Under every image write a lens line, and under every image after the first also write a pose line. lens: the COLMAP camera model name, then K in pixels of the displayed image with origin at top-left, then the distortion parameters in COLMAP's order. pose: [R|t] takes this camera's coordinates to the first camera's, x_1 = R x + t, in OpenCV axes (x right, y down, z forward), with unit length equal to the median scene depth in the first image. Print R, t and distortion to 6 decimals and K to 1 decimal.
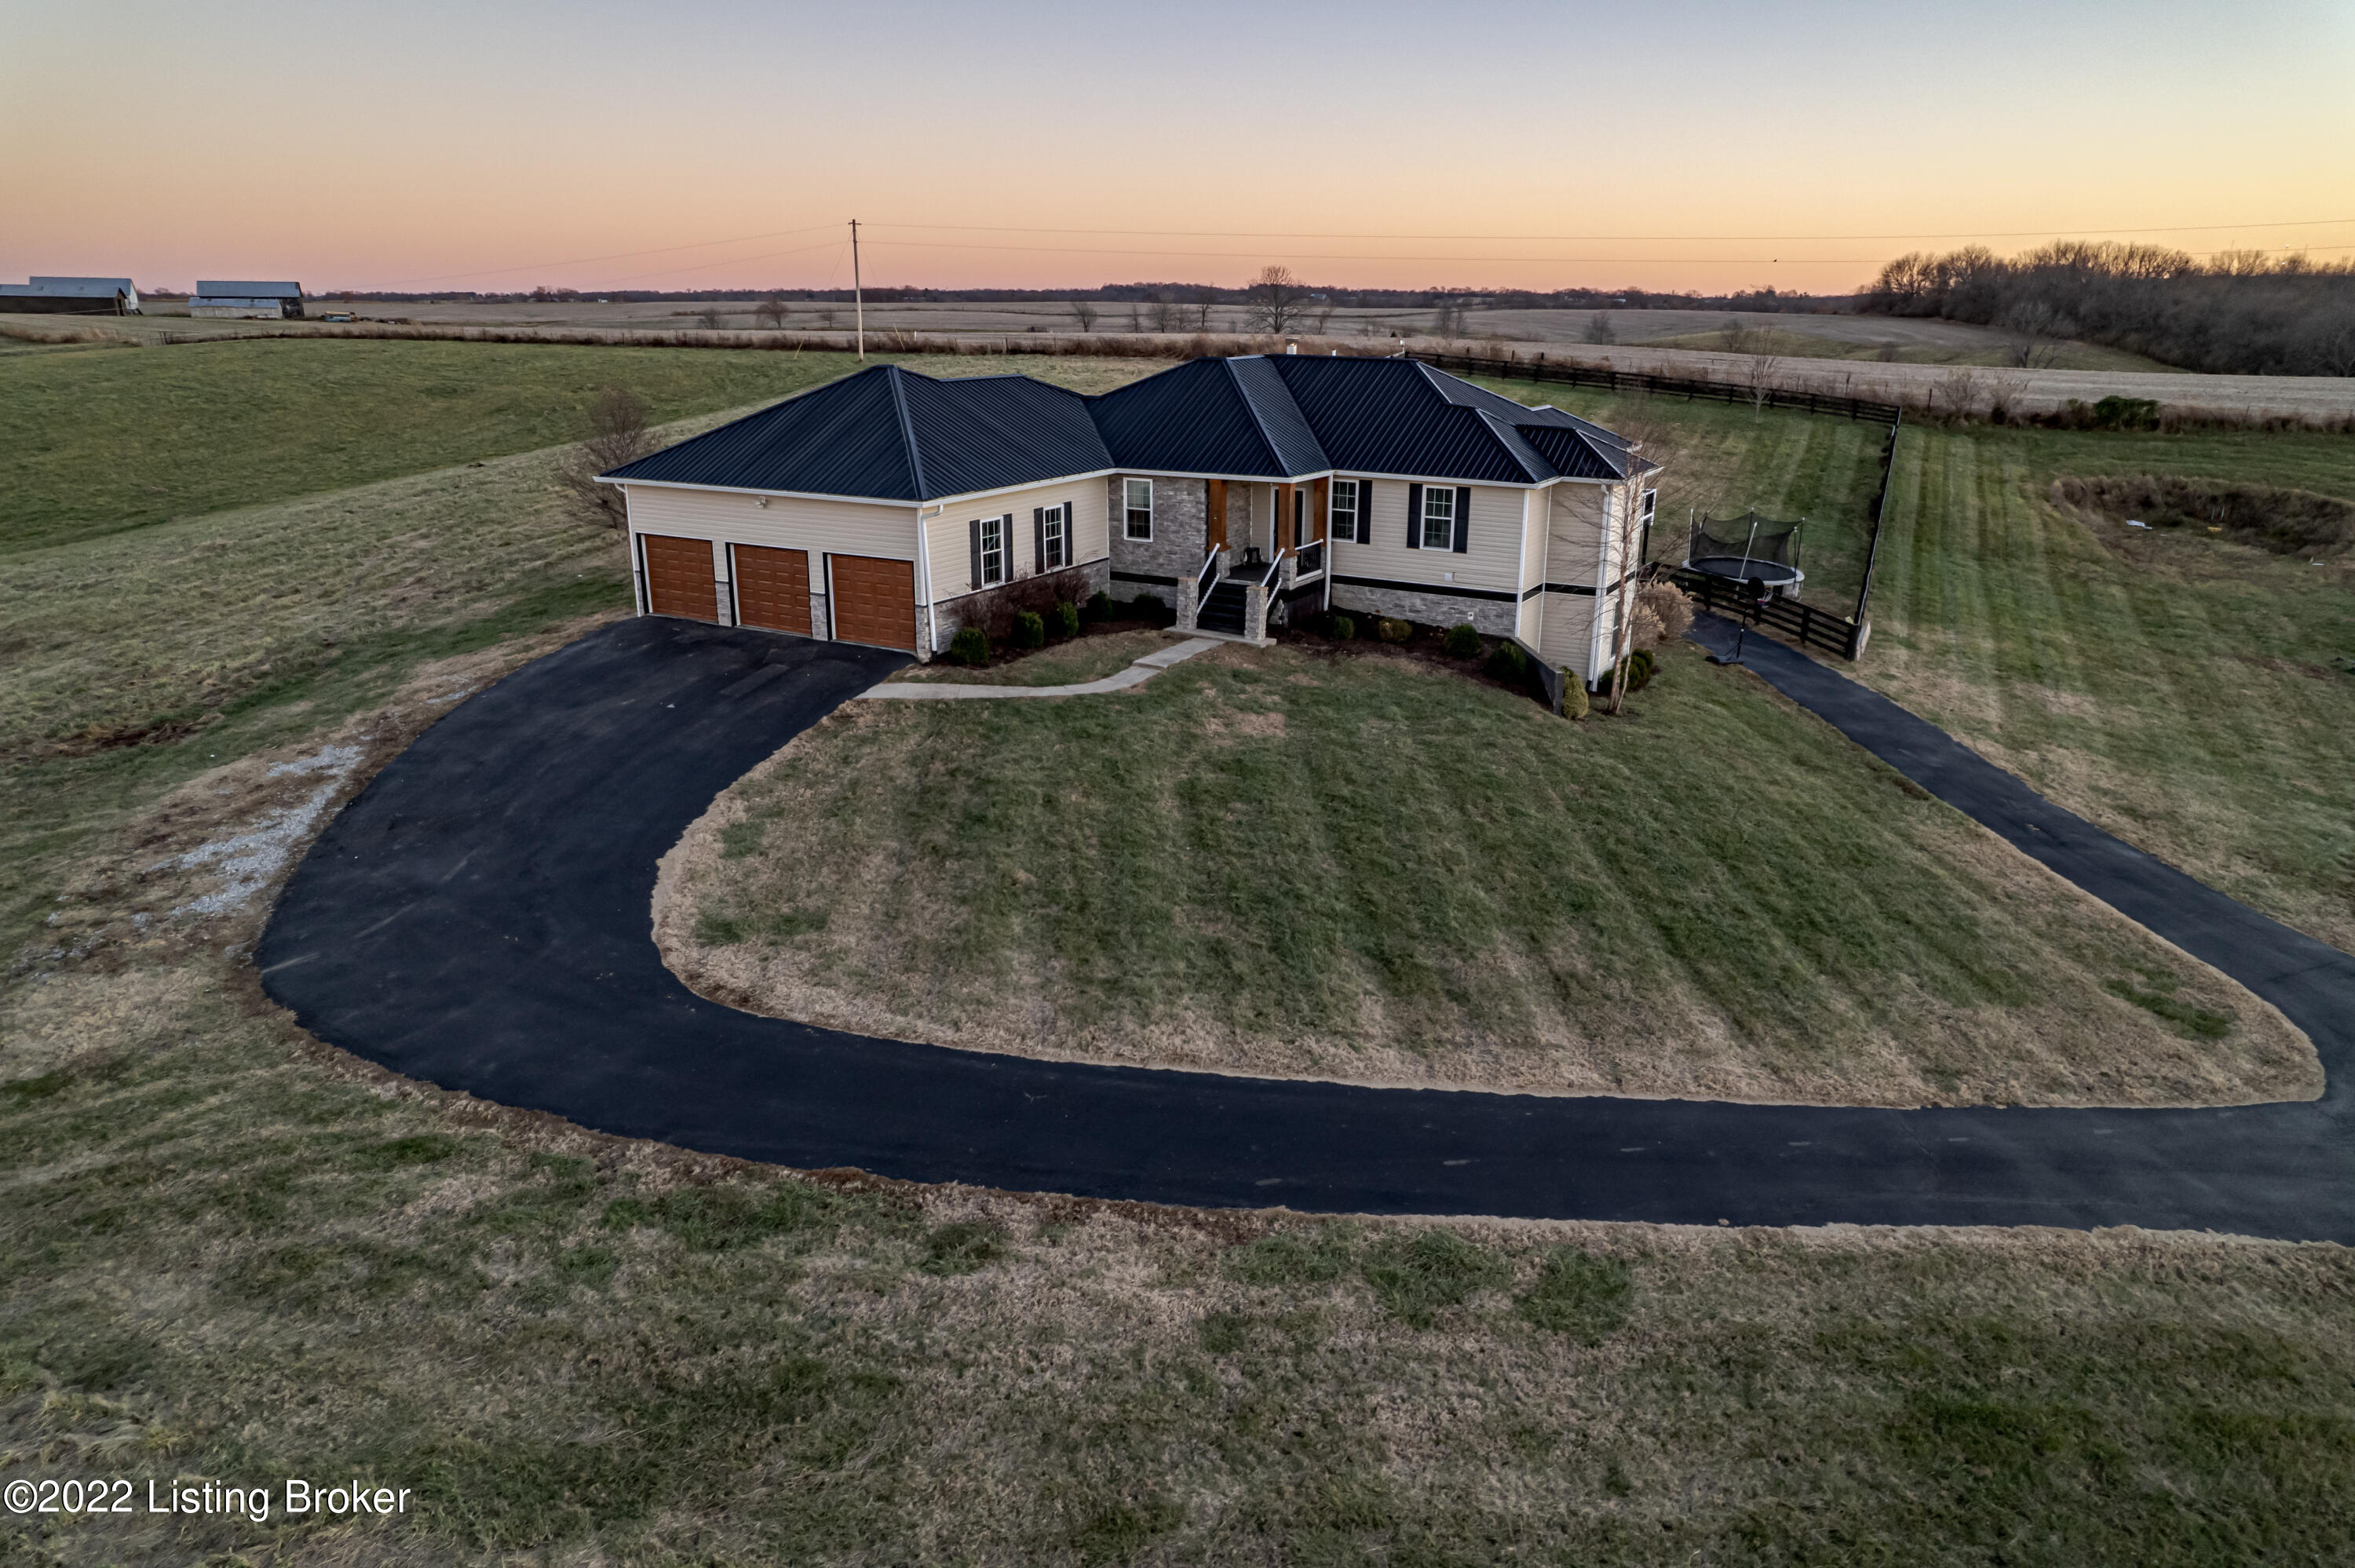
lens RADIAL K [[1516.6, 0, 1177.5], [0, 1516.6, 784.0], [0, 0, 1]] dist [-0.089600, 0.089605]
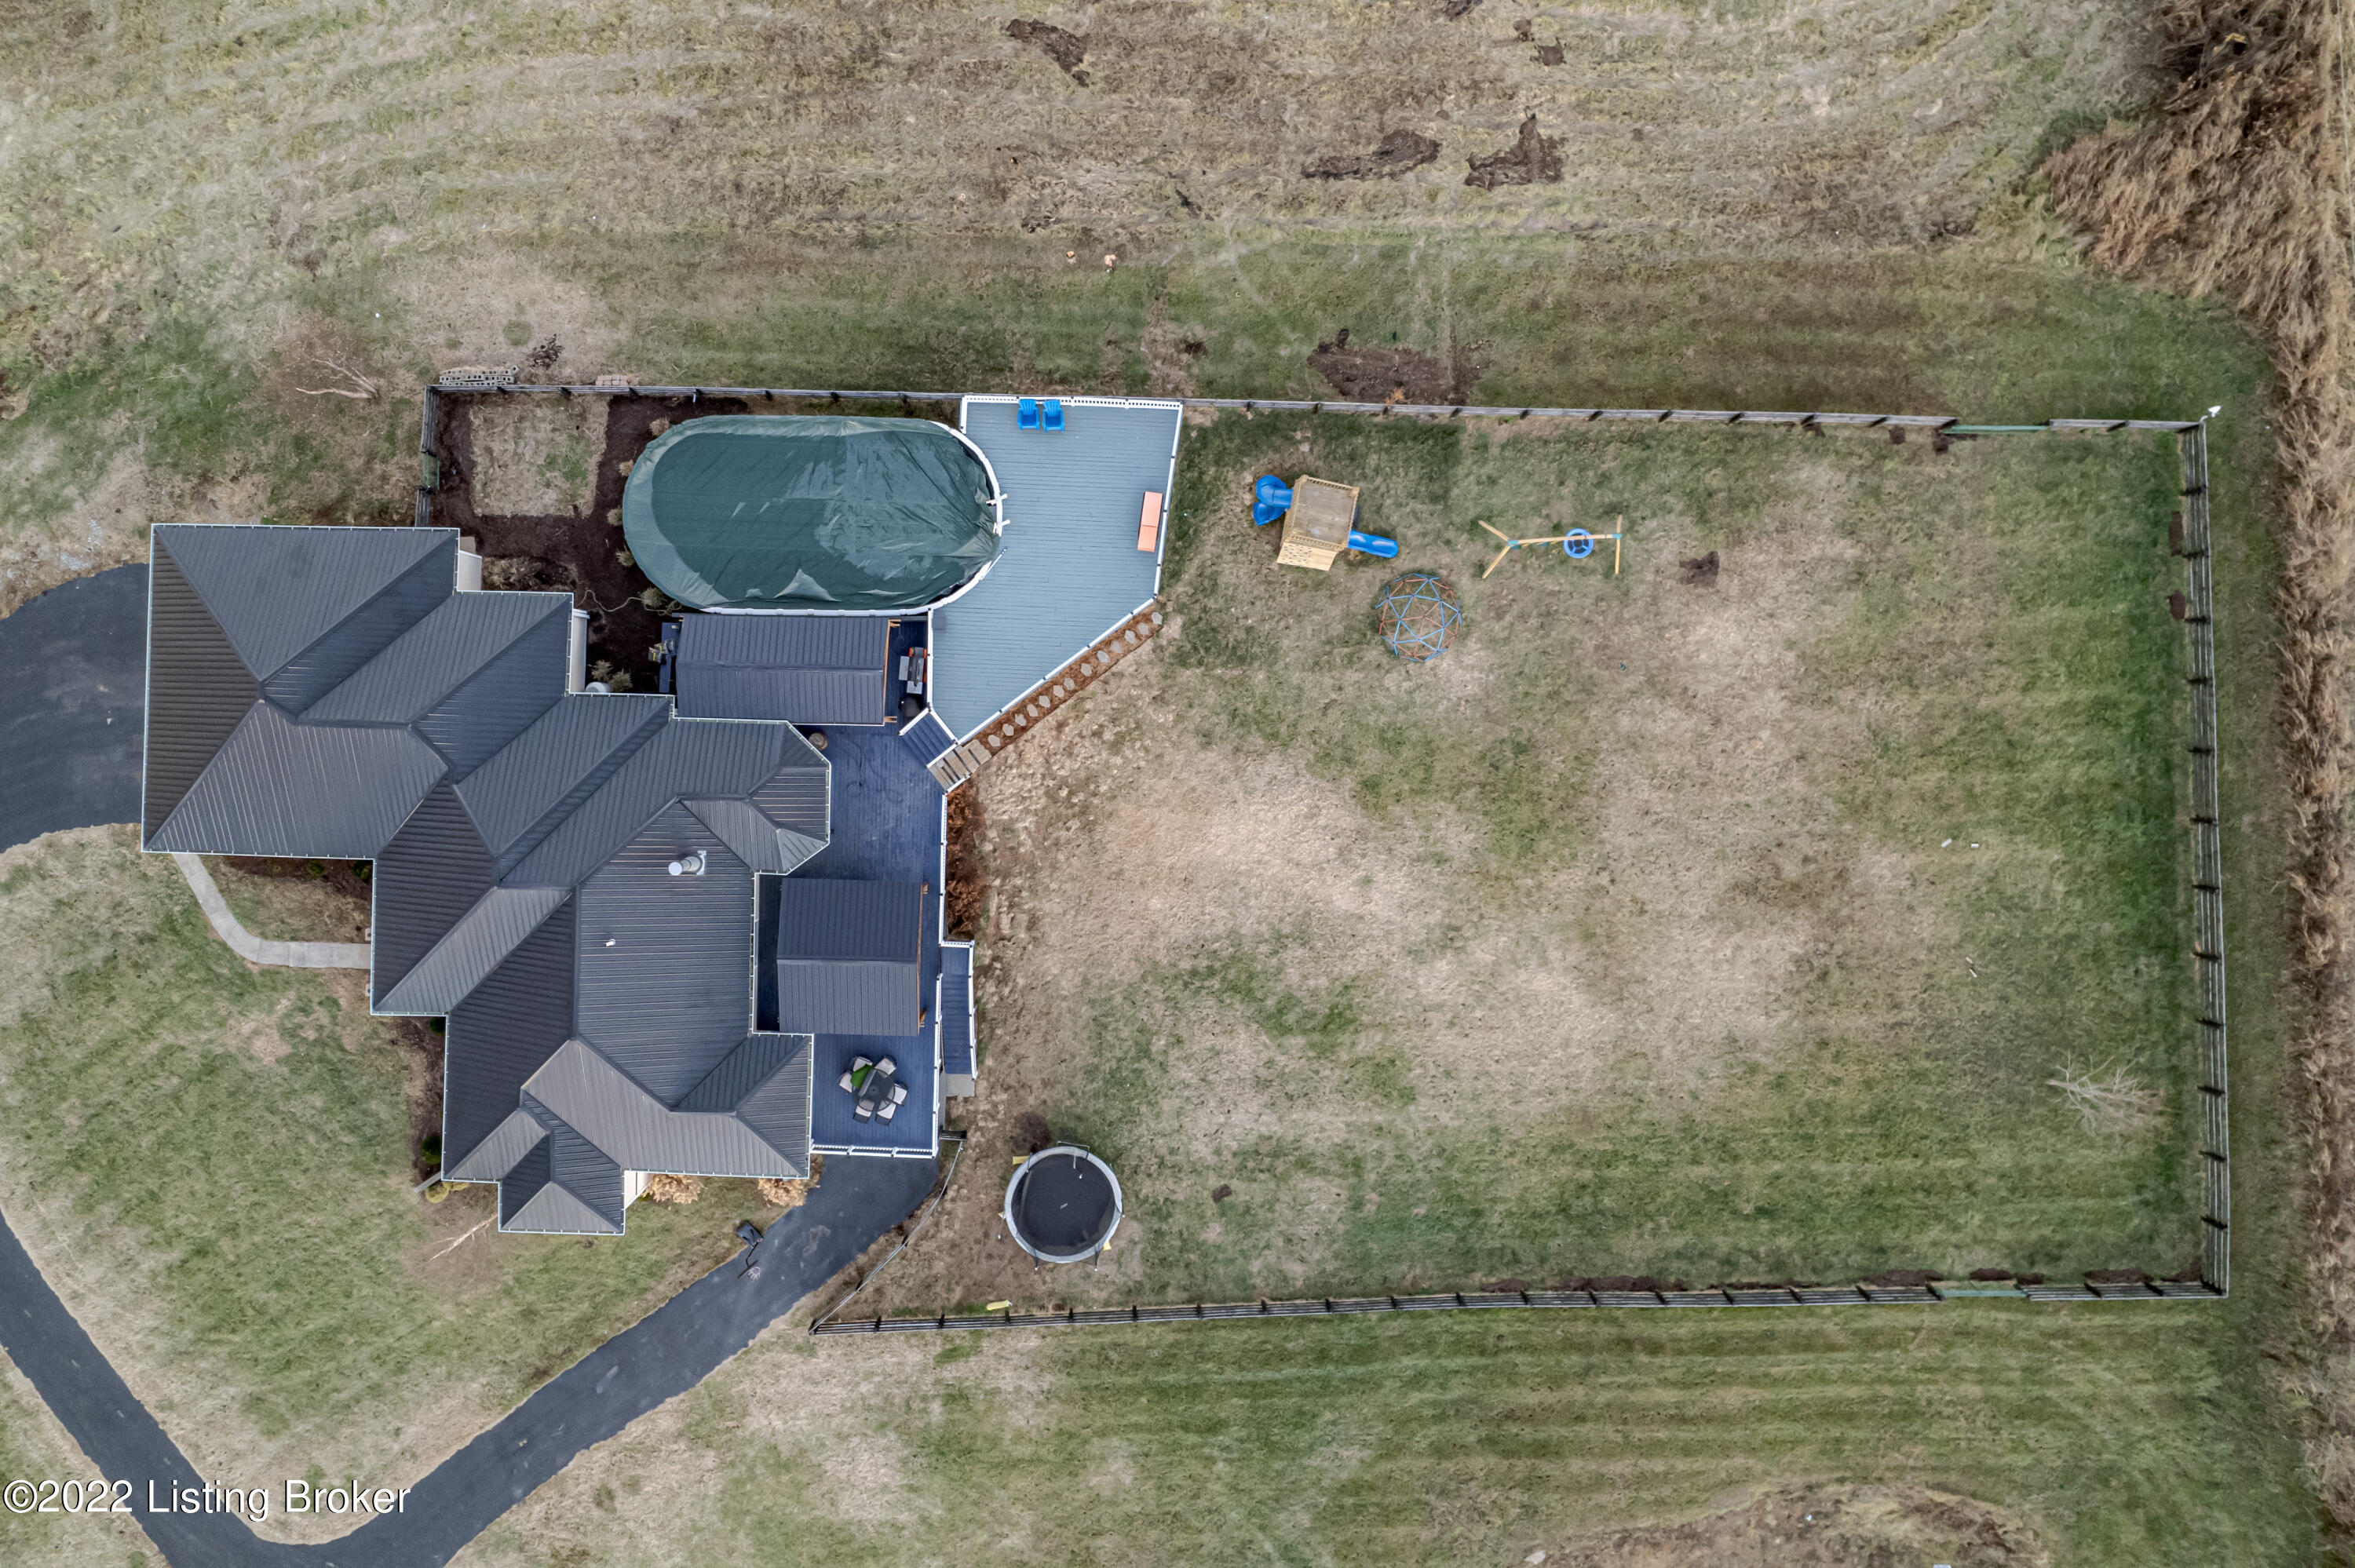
lens RADIAL K [[1655.2, 0, 1083.7], [0, 1655.2, 734.6], [0, 0, 1]] dist [-0.073553, 0.062829]
pose [[0.479994, 0.877271, 0.001029, 0.160955], [-0.266496, 0.144694, 0.952913, -1.792723], [0.835814, -0.457667, 0.303242, 1.201568]]
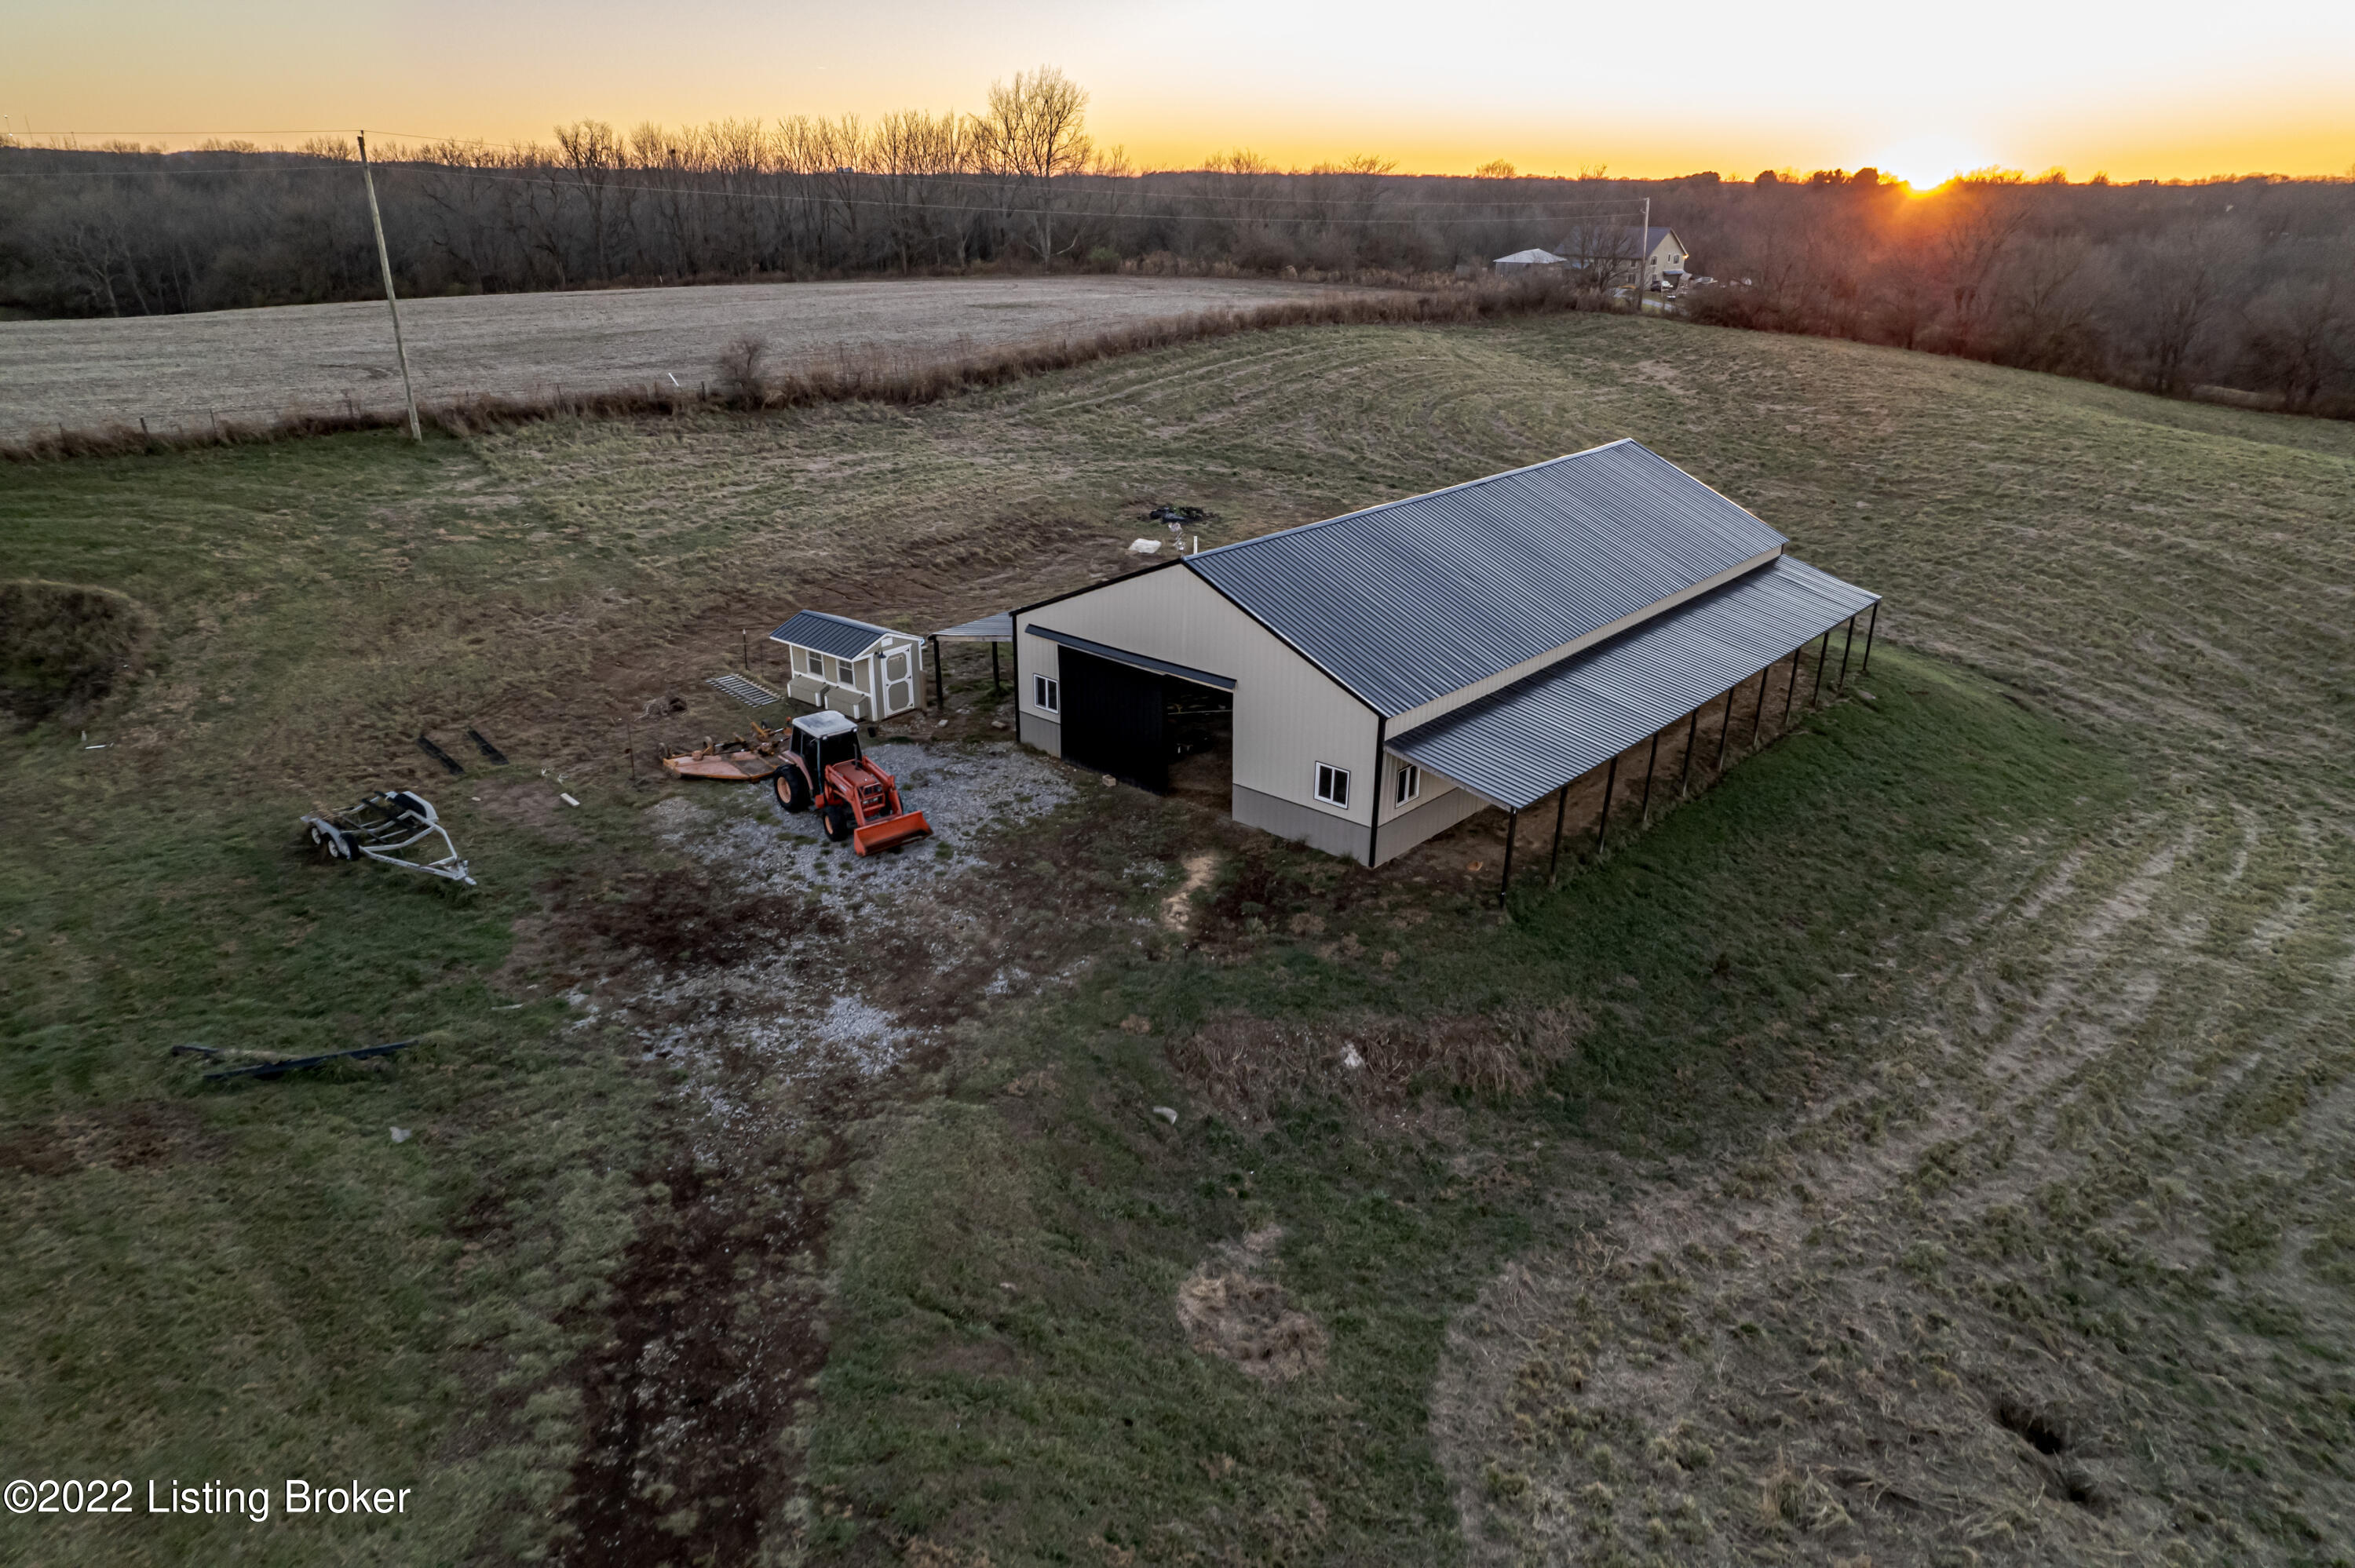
lens RADIAL K [[1508.0, 0, 1177.5], [0, 1508.0, 784.0], [0, 0, 1]] dist [-0.076773, 0.069845]
pose [[0.325397, -0.360706, 0.874075, 0.669364], [0.290404, 0.917830, 0.270653, -0.293085], [-0.899879, 0.165765, 0.403410, 0.646577]]
